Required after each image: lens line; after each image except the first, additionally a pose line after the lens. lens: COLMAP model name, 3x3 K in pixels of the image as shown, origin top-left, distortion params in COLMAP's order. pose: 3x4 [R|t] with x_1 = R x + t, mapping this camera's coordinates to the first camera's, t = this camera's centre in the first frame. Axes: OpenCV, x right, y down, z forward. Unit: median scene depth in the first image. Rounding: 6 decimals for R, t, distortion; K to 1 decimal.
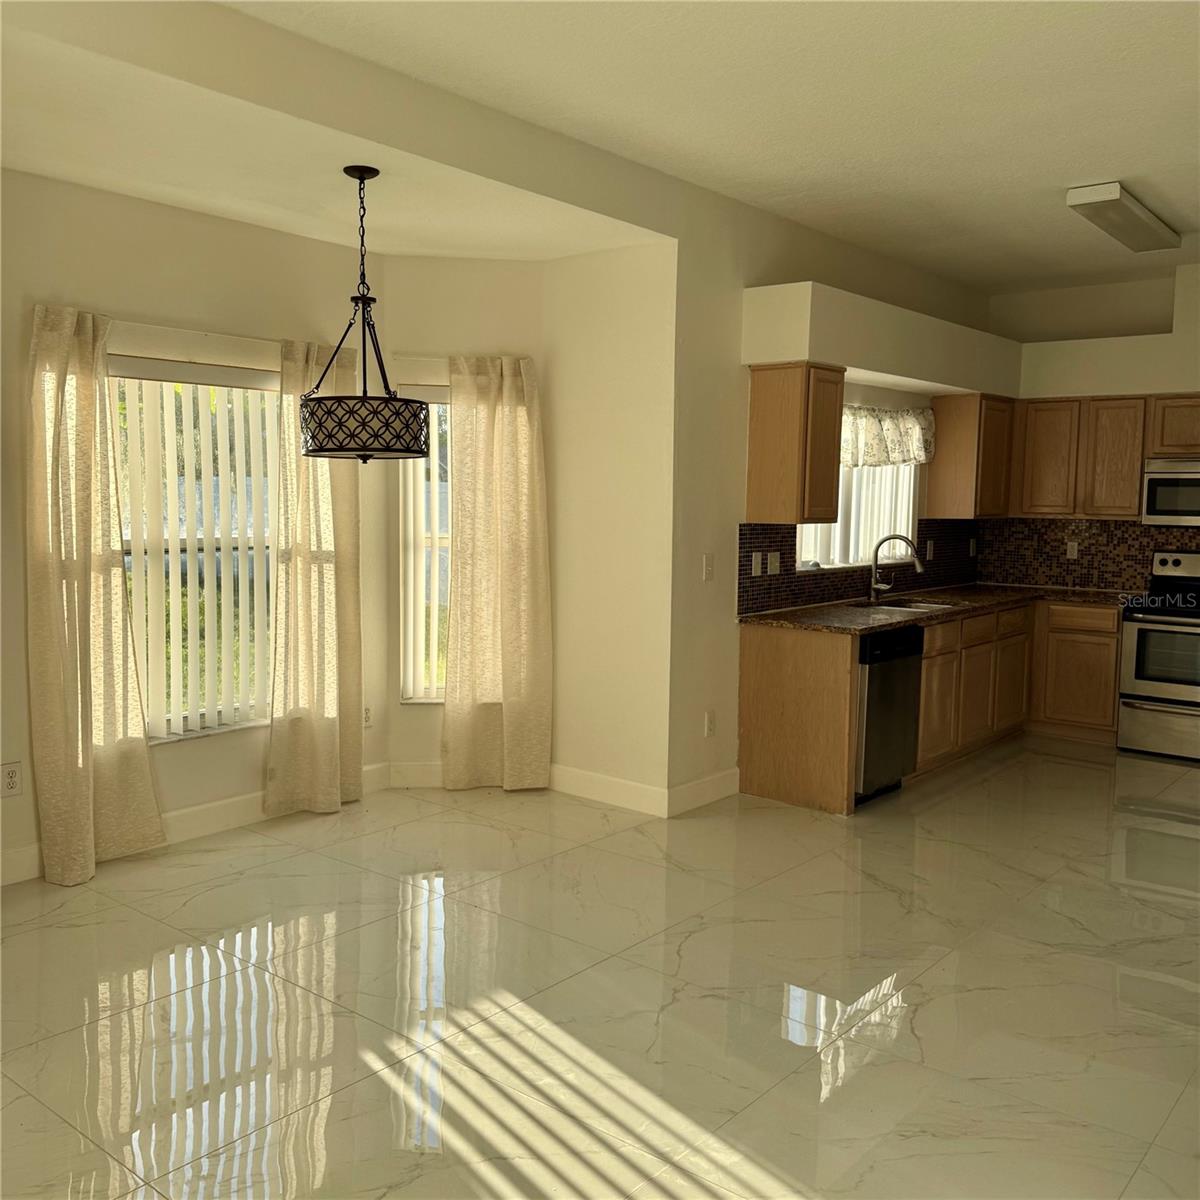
lens RADIAL K [[1116.3, 0, 604.6], [0, 1116.3, 605.7], [0, 0, 1]] dist [0.164681, -0.309539]
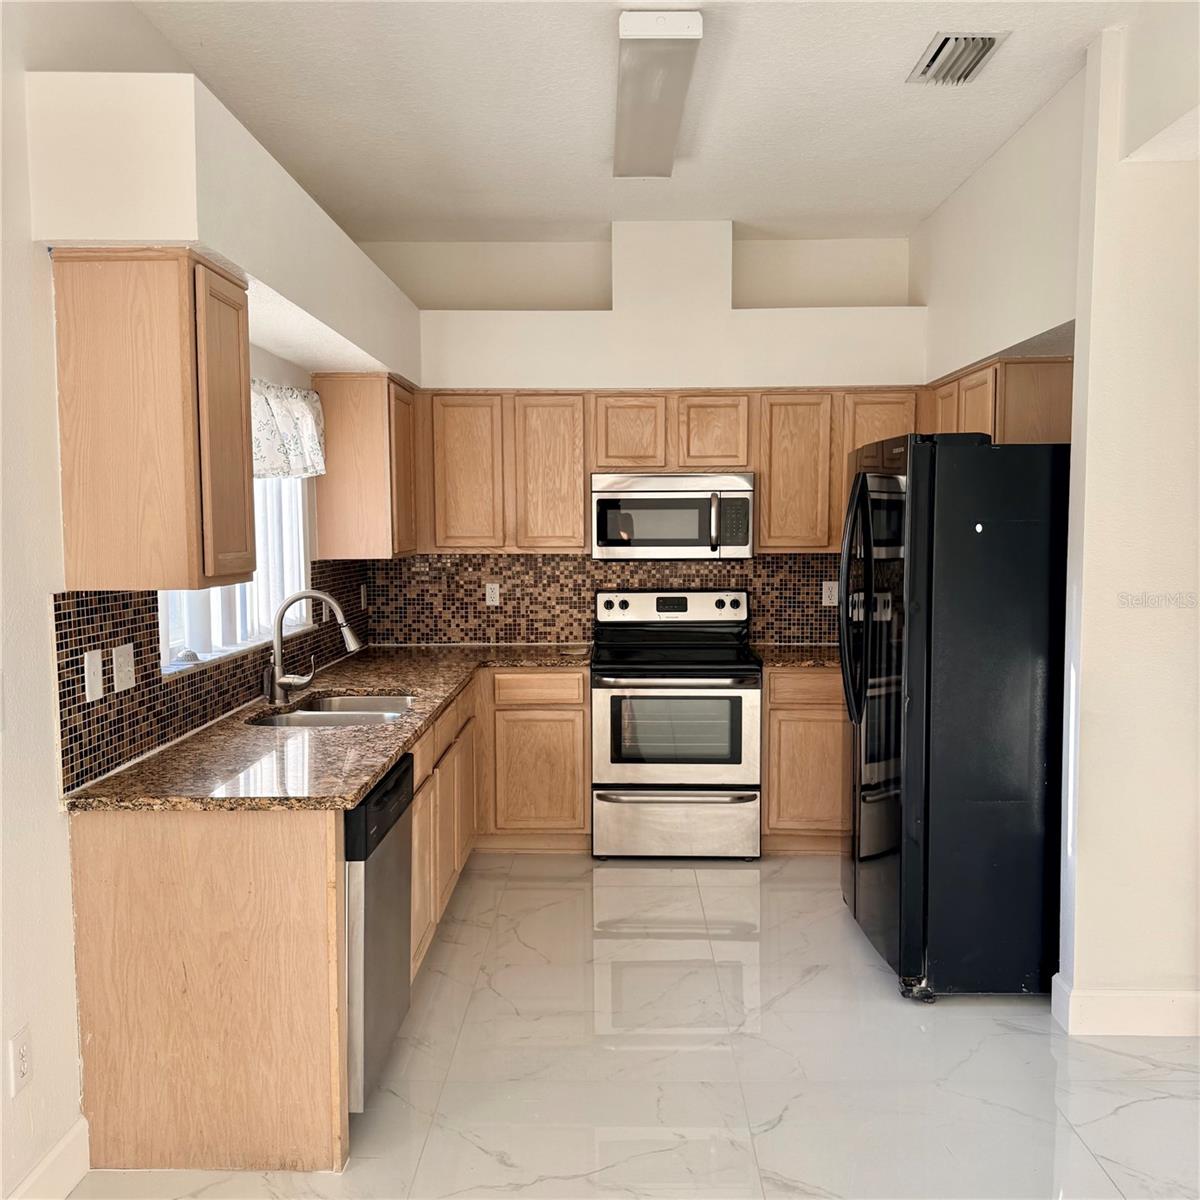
lens RADIAL K [[1116.3, 0, 604.6], [0, 1116.3, 605.7], [0, 0, 1]] dist [0.164681, -0.309539]
pose [[0.780655, -0.064623, 0.621612, 0.006725], [0.078010, 0.996936, 0.005672, -0.045824], [-0.620075, 0.044064, 0.783304, 0.428450]]
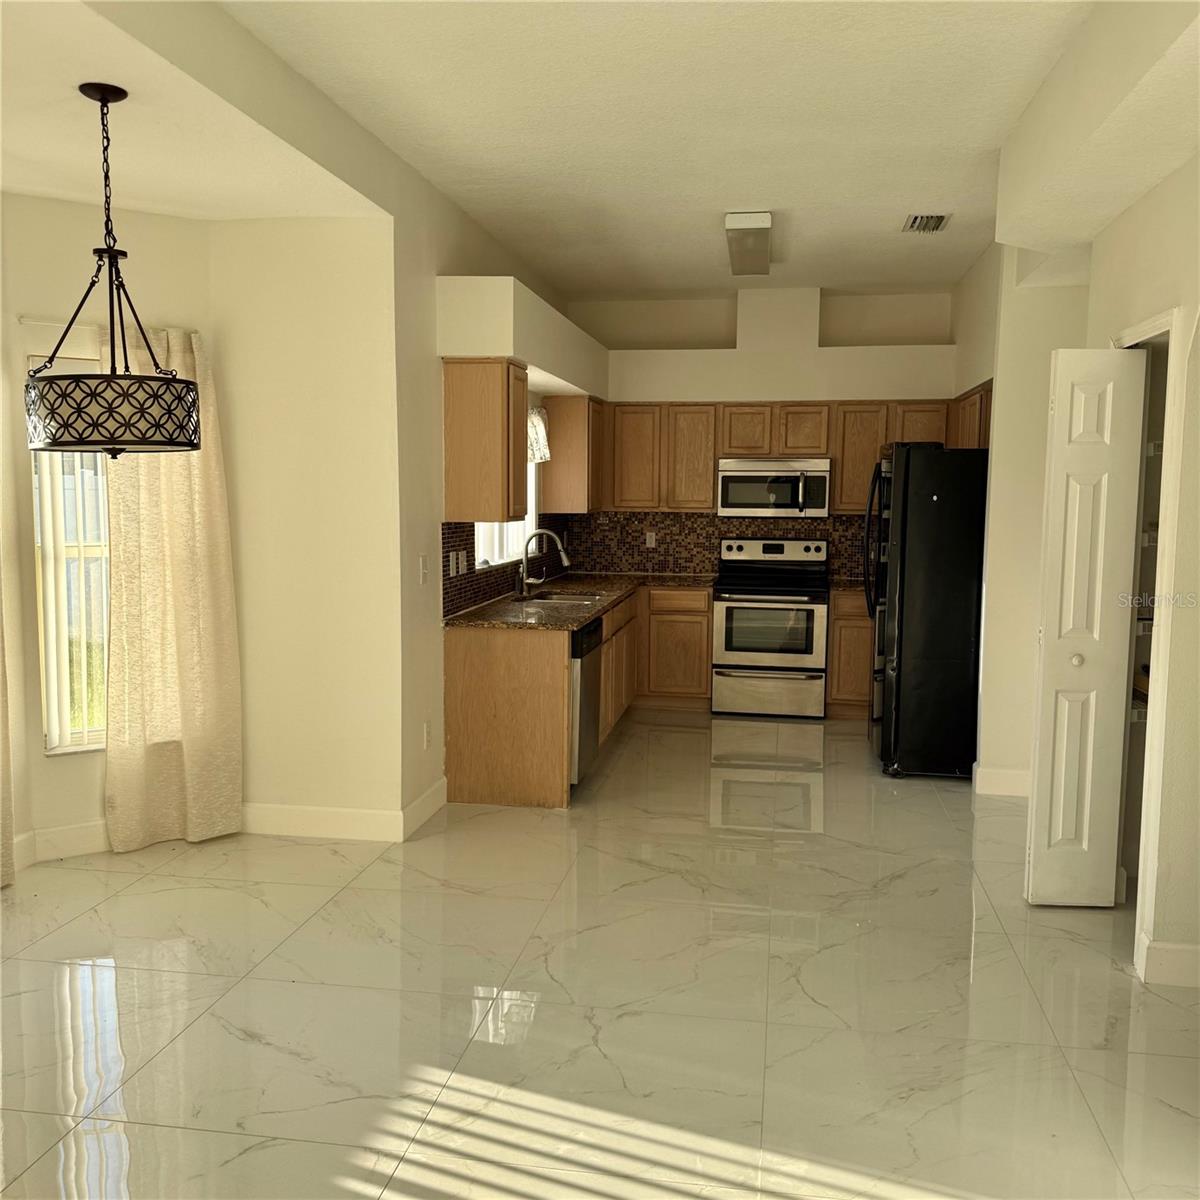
lens RADIAL K [[1116.3, 0, 604.6], [0, 1116.3, 605.7], [0, 0, 1]] dist [0.164681, -0.309539]
pose [[0.864928, -0.058152, 0.498515, -0.204527], [0.052595, 0.998298, 0.025199, -0.016463], [-0.499132, 0.004424, 0.866515, 0.087018]]
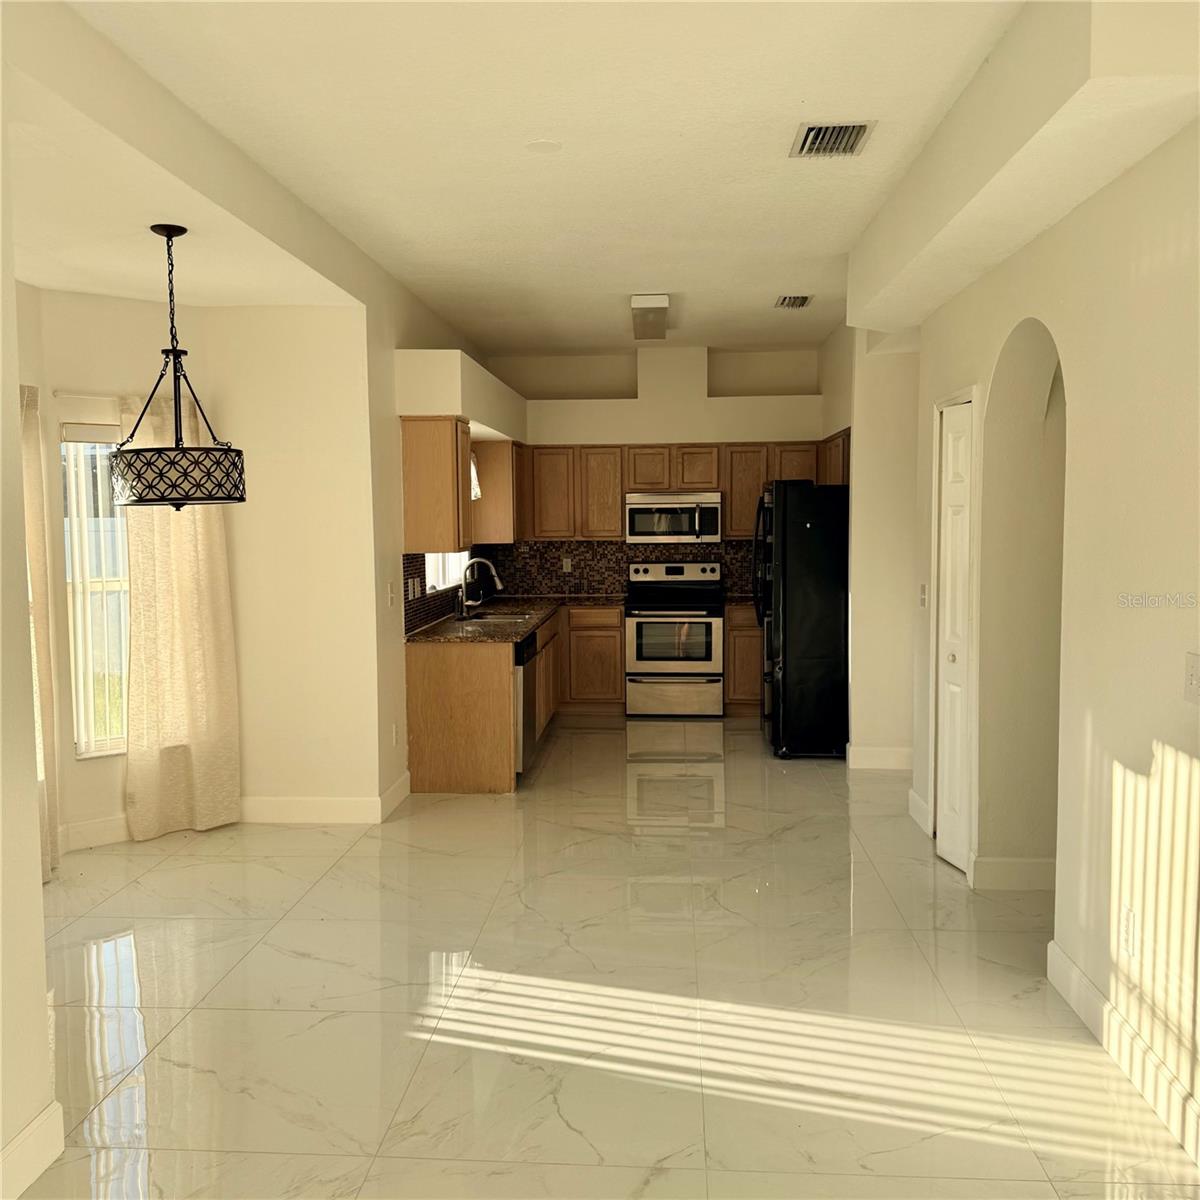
lens RADIAL K [[1118.3, 0, 600.0], [0, 1118.3, 600.0], [0, 0, 1]] dist [0.157590, -0.292856]
pose [[0.812805, -0.065377, 0.578856, -0.320705], [0.078413, 0.996918, 0.002490, -0.012412], [-0.577235, 0.043366, 0.815426, -0.031531]]
